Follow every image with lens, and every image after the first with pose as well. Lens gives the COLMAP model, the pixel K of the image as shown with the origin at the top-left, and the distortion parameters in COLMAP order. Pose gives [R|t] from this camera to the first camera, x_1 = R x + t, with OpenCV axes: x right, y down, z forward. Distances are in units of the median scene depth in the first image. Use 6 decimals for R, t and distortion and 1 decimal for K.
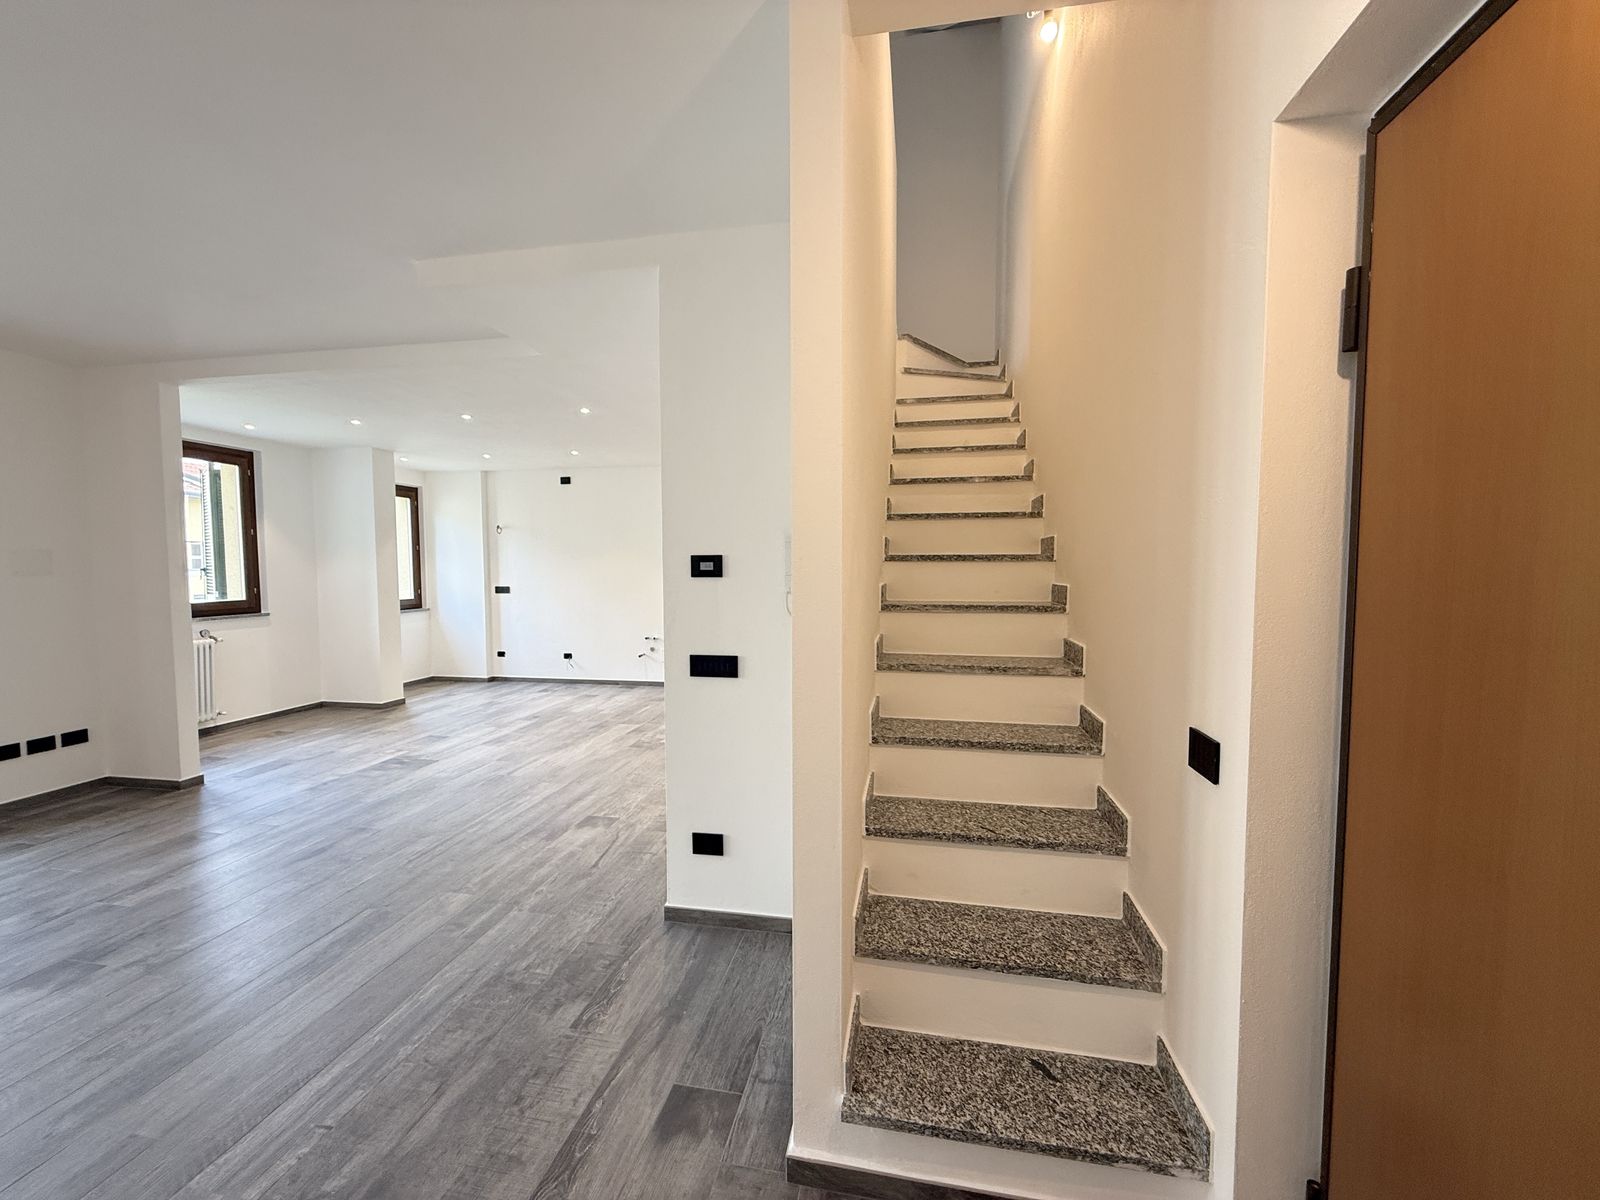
lens RADIAL K [[637.8, 0, 800.0], [0, 637.8, 600.0], [0, 0, 1]] dist [0.007483, -0.000273]
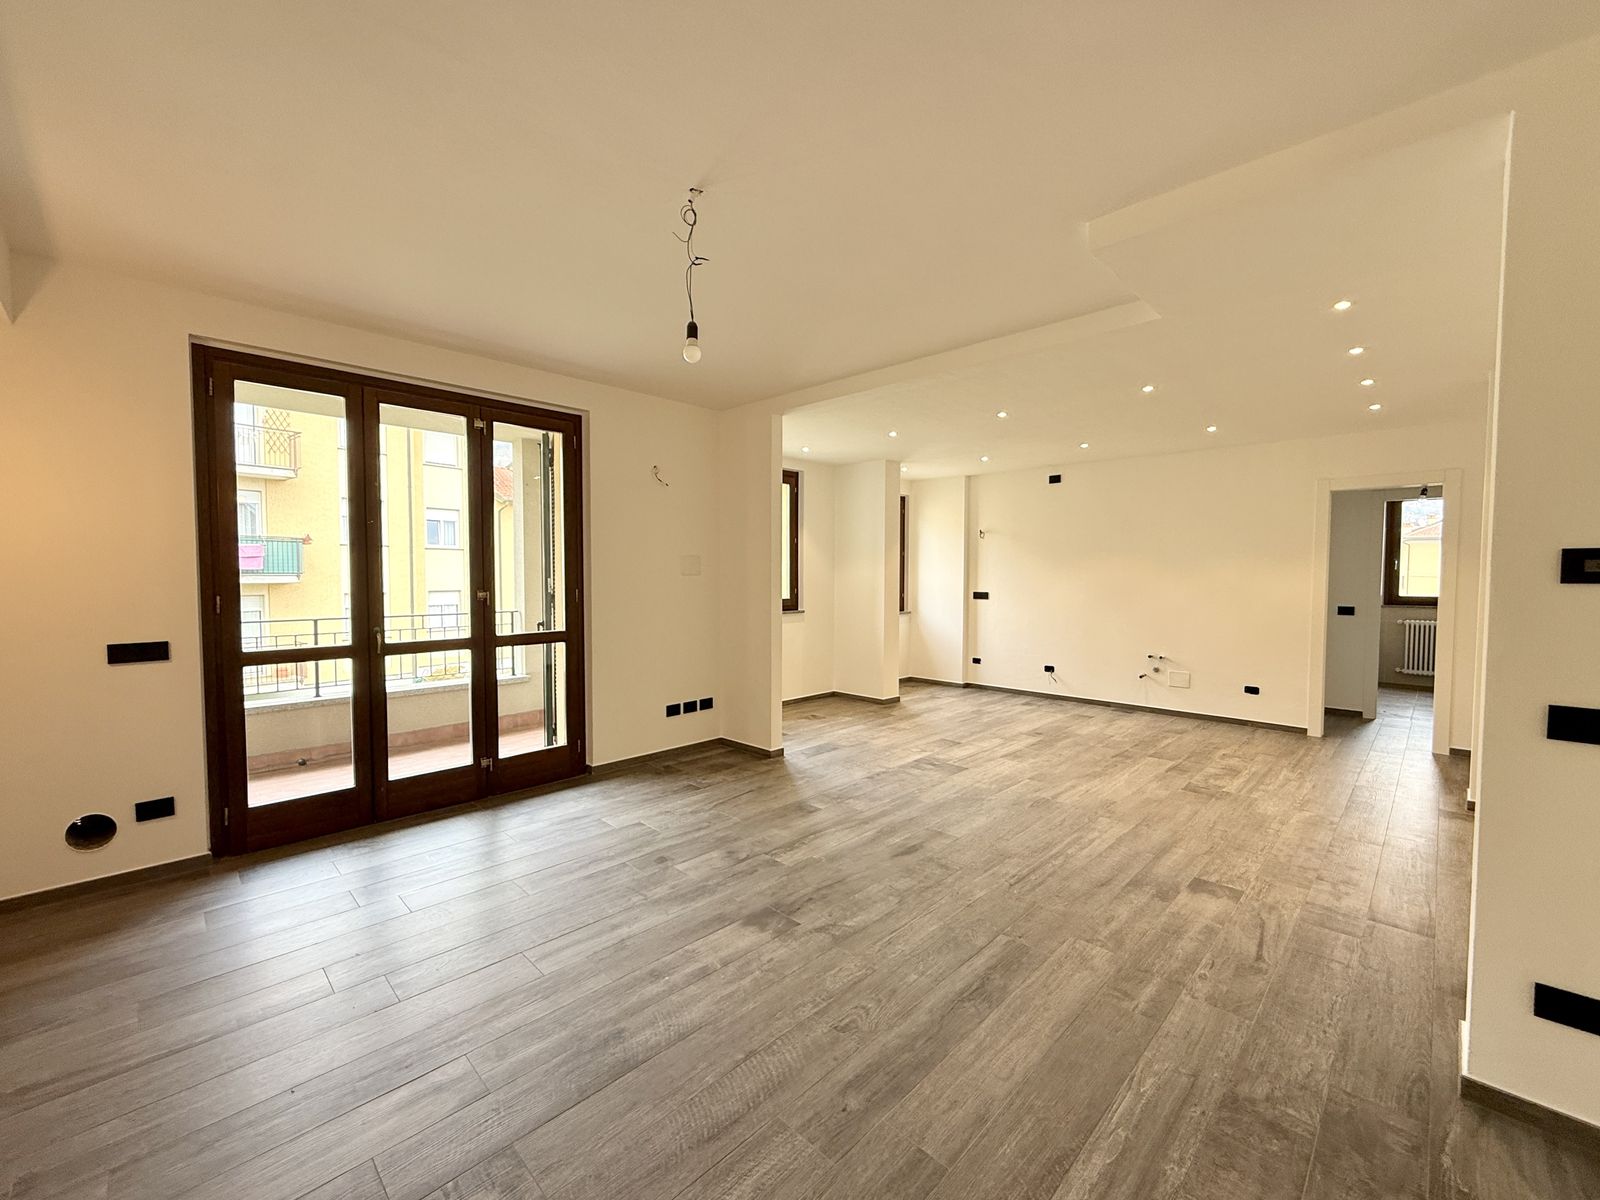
lens RADIAL K [[646.6, 0, 800.0], [0, 646.6, 600.0], [0, 0, 1]] dist [0.000671, 0.000557]
pose [[0.838142, 0.029509, -0.544654, -0.241323], [-0.036532, 0.999330, -0.002075, 0.004825], [0.544228, 0.021636, 0.838658, 0.024202]]
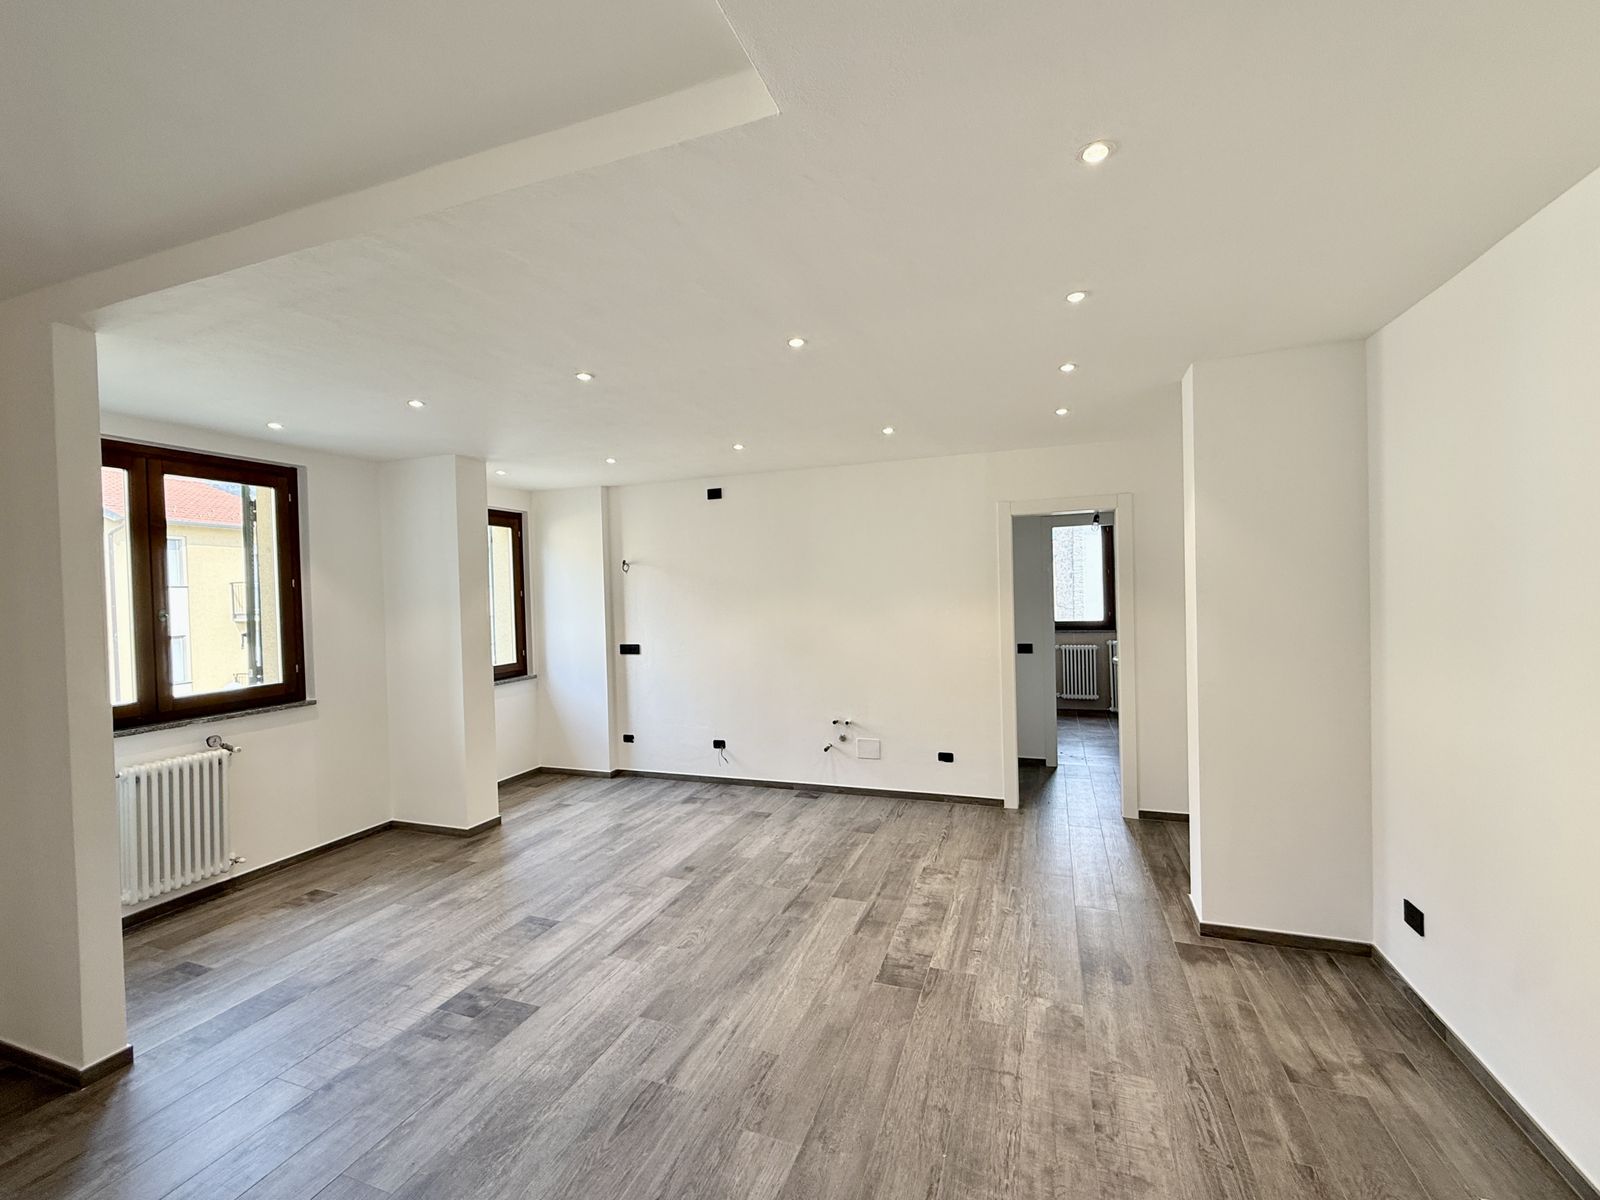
lens RADIAL K [[646.6, 0, 800.0], [0, 646.6, 600.0], [0, 0, 1]] dist [0.000671, 0.000557]
pose [[0.987924, -0.019969, -0.153647, -0.250331], [0.014749, 0.999277, -0.035044, -0.066097], [0.154236, 0.032355, 0.987504, 0.472591]]
